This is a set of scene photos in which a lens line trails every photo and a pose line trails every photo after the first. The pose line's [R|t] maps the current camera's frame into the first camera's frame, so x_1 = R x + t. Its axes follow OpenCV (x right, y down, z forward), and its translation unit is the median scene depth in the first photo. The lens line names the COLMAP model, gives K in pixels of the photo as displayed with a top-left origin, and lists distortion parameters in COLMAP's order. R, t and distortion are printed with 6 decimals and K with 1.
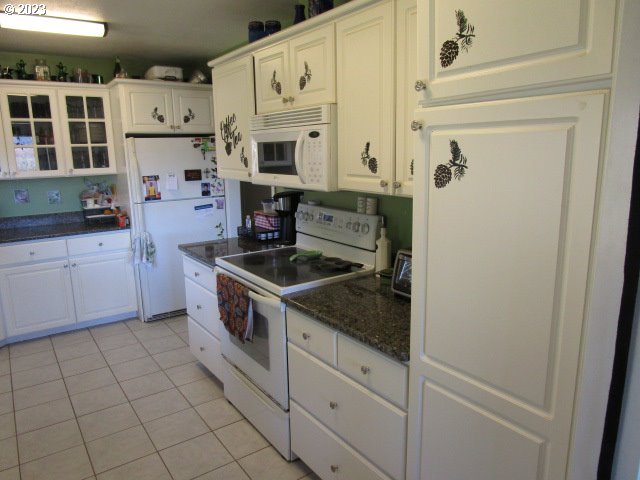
lens RADIAL K [[454.3, 0, 321.4], [0, 454.3, 239.3], [0, 0, 1]] dist [-0.035334, 0.009376]
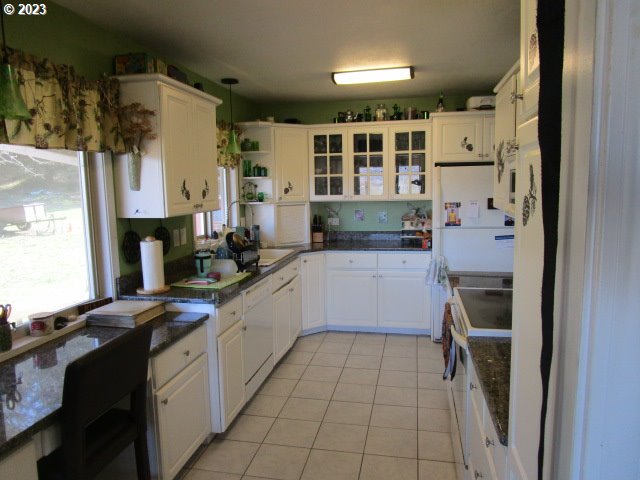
lens RADIAL K [[454.3, 0, 321.3], [0, 454.3, 239.9], [0, 0, 1]] dist [-0.035334, 0.009376]
pose [[0.678088, 0.092542, -0.729131, 0.182061], [-0.134741, 0.990881, 0.000455, -0.015380], [0.722524, 0.097936, 0.684374, 0.077121]]
